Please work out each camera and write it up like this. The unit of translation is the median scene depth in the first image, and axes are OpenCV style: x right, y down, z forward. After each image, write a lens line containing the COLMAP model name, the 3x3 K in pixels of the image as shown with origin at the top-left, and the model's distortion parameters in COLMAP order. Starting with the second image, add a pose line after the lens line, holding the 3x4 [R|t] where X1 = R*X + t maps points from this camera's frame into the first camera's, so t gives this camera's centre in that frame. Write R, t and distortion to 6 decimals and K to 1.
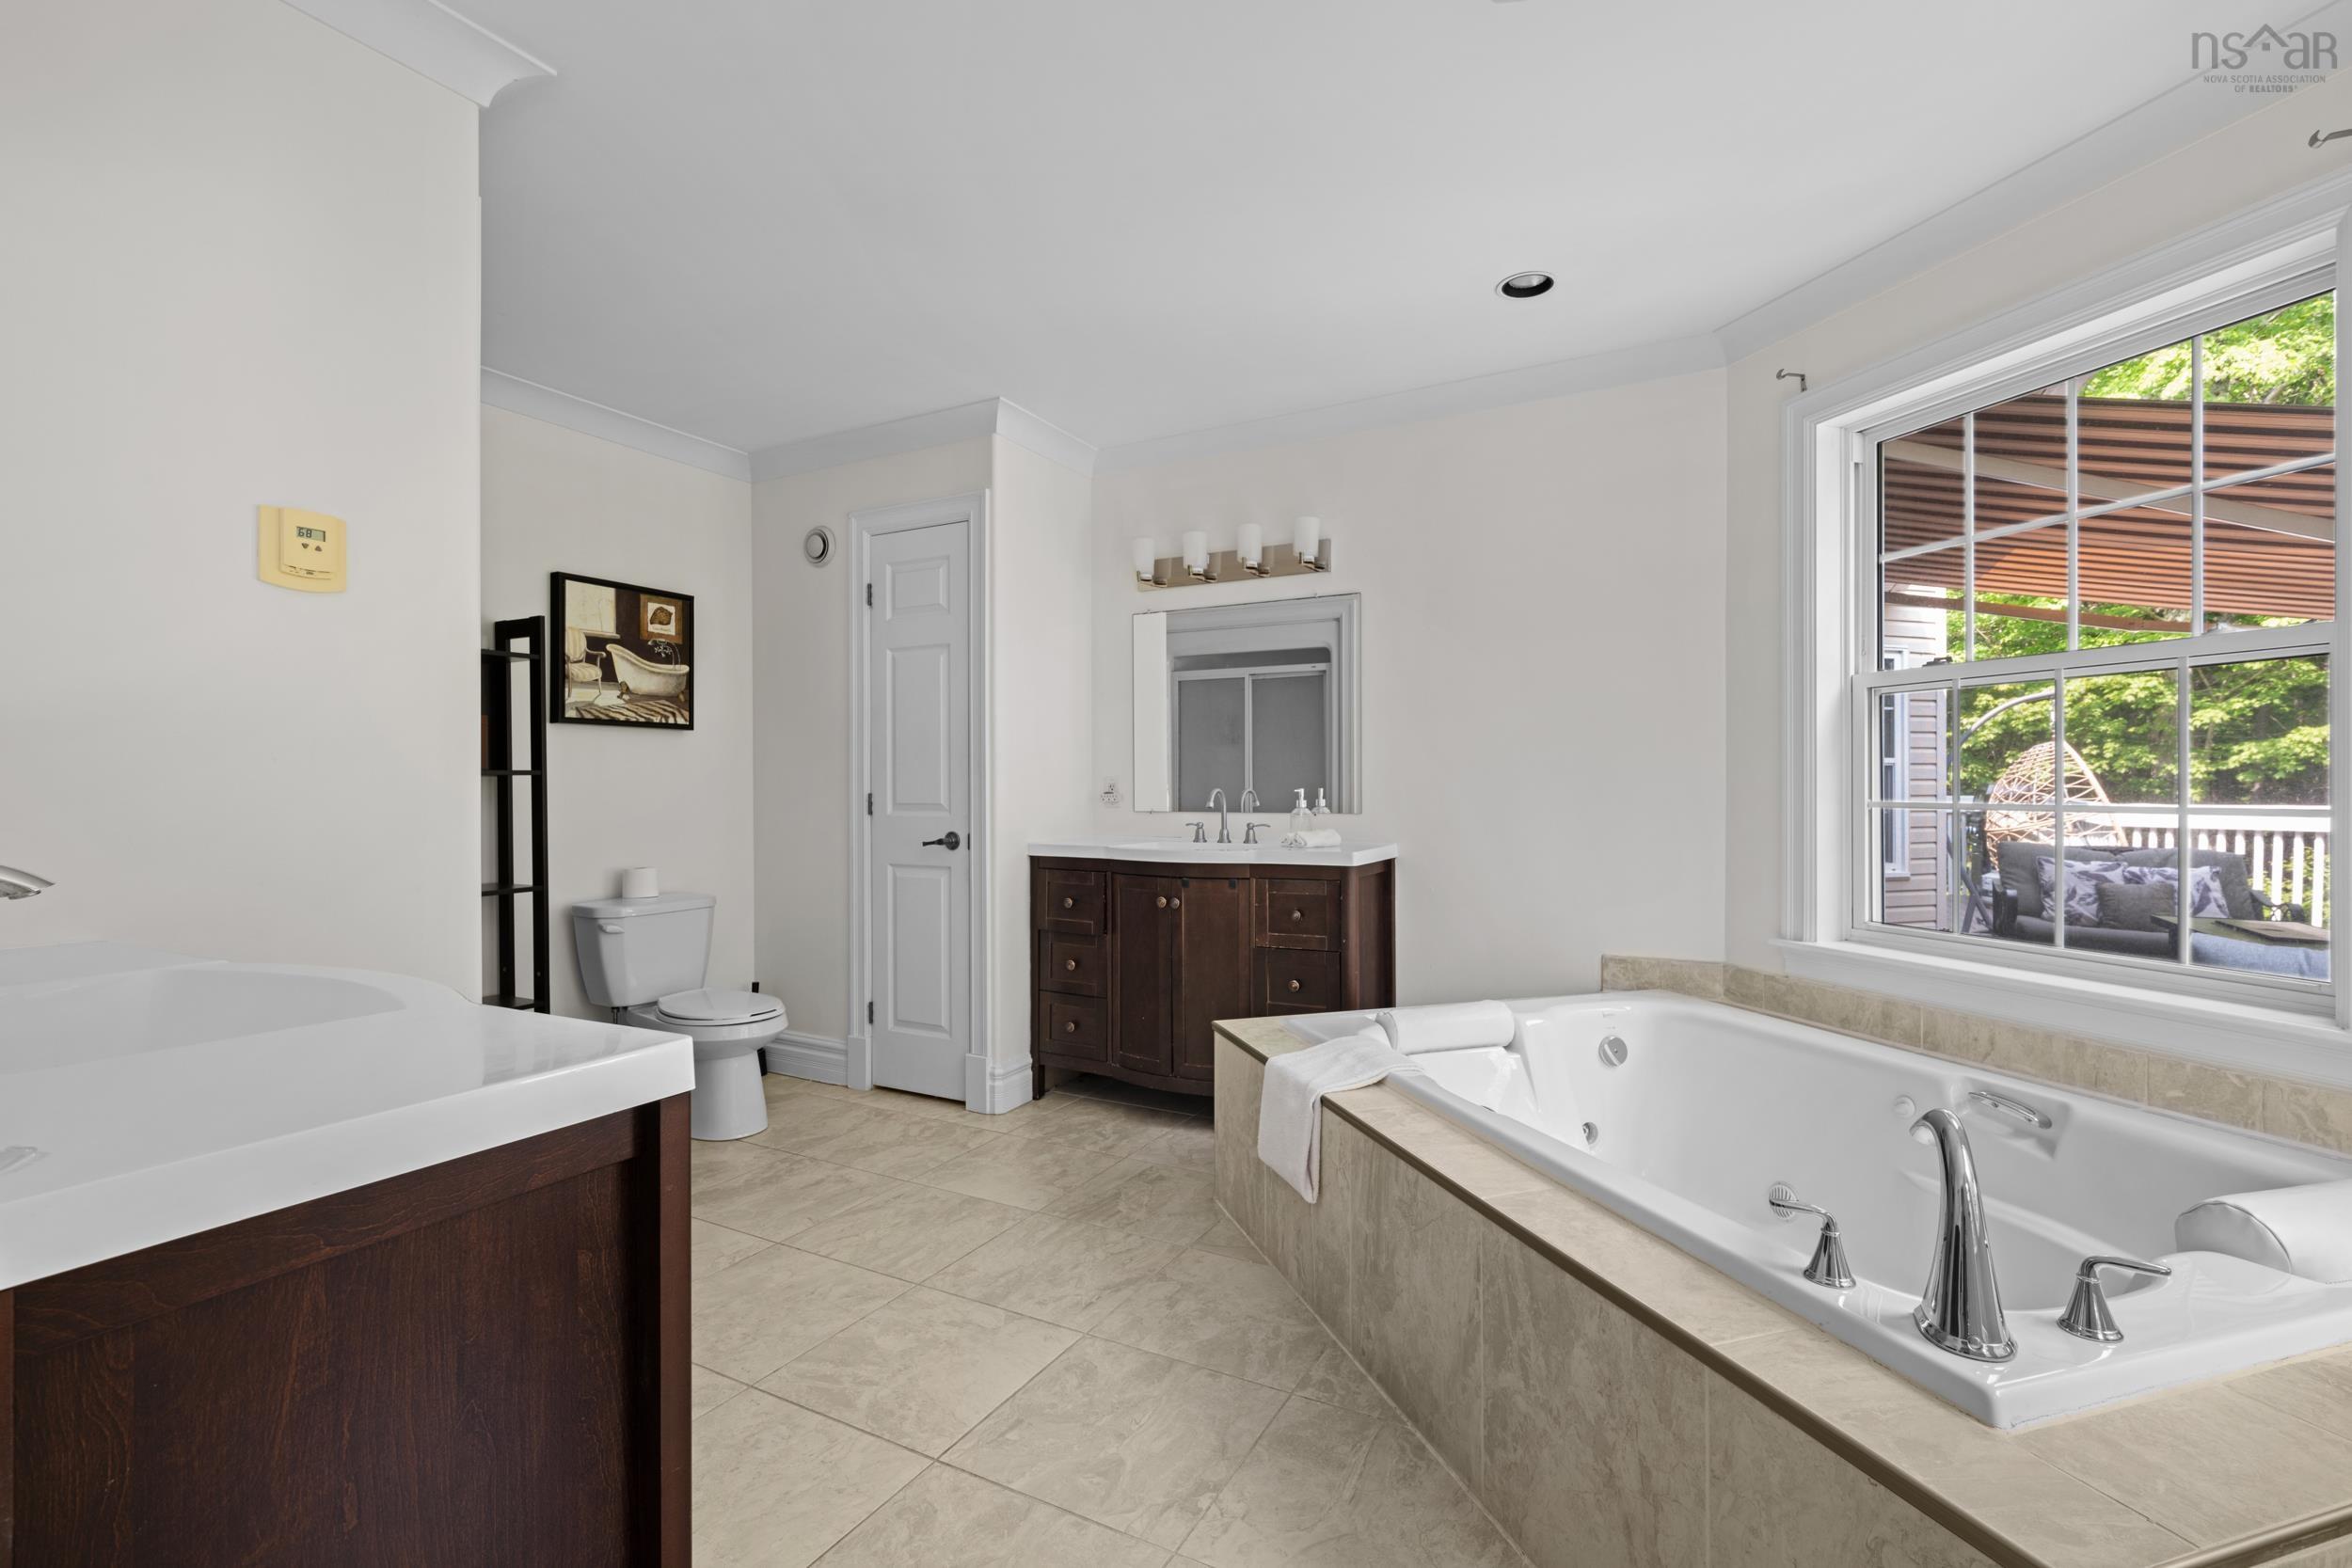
lens RADIAL K [[1046.8, 0, 1176.0], [0, 1046.8, 784.0], [0, 0, 1]] dist [-0.006966, 0.000290]
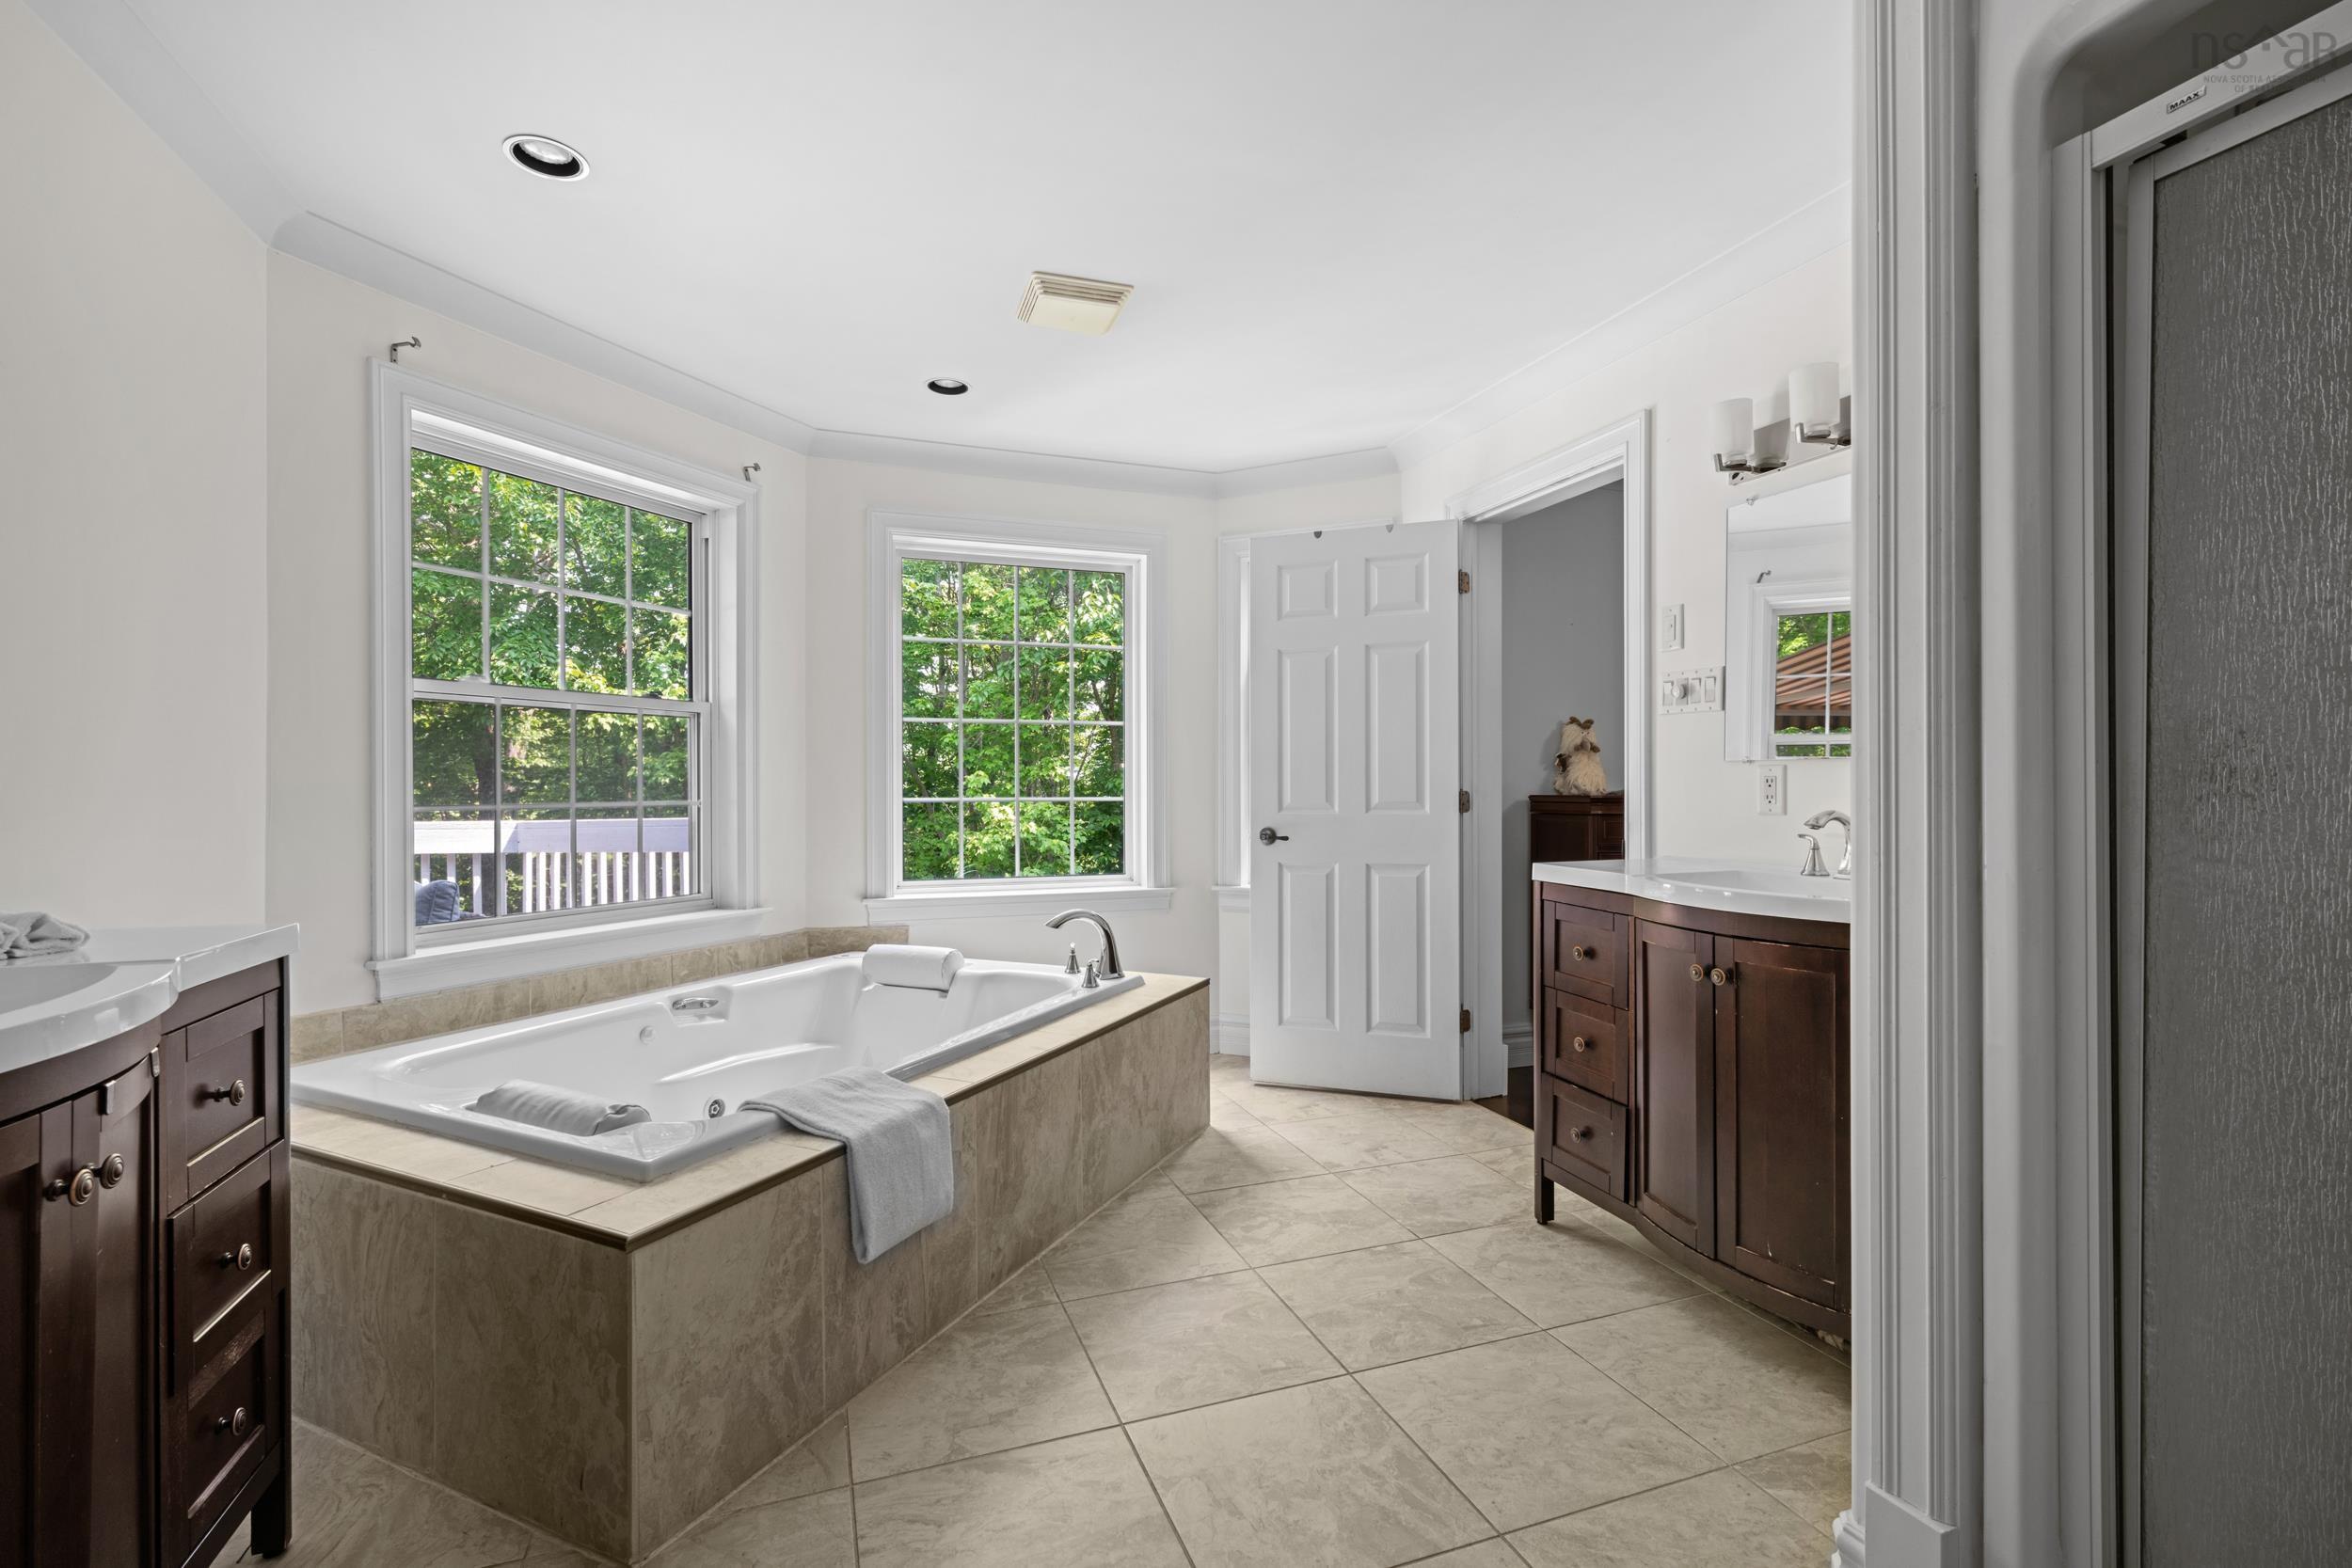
lens RADIAL K [[1046.8, 0, 1176.0], [0, 1046.8, 784.0], [0, 0, 1]] dist [-0.006966, 0.000290]
pose [[-0.752712, 0.005453, 0.658328, -0.714647], [0.003838, 0.999985, -0.003894, 0.004385], [-0.658339, -0.000405, -0.752721, 1.682991]]
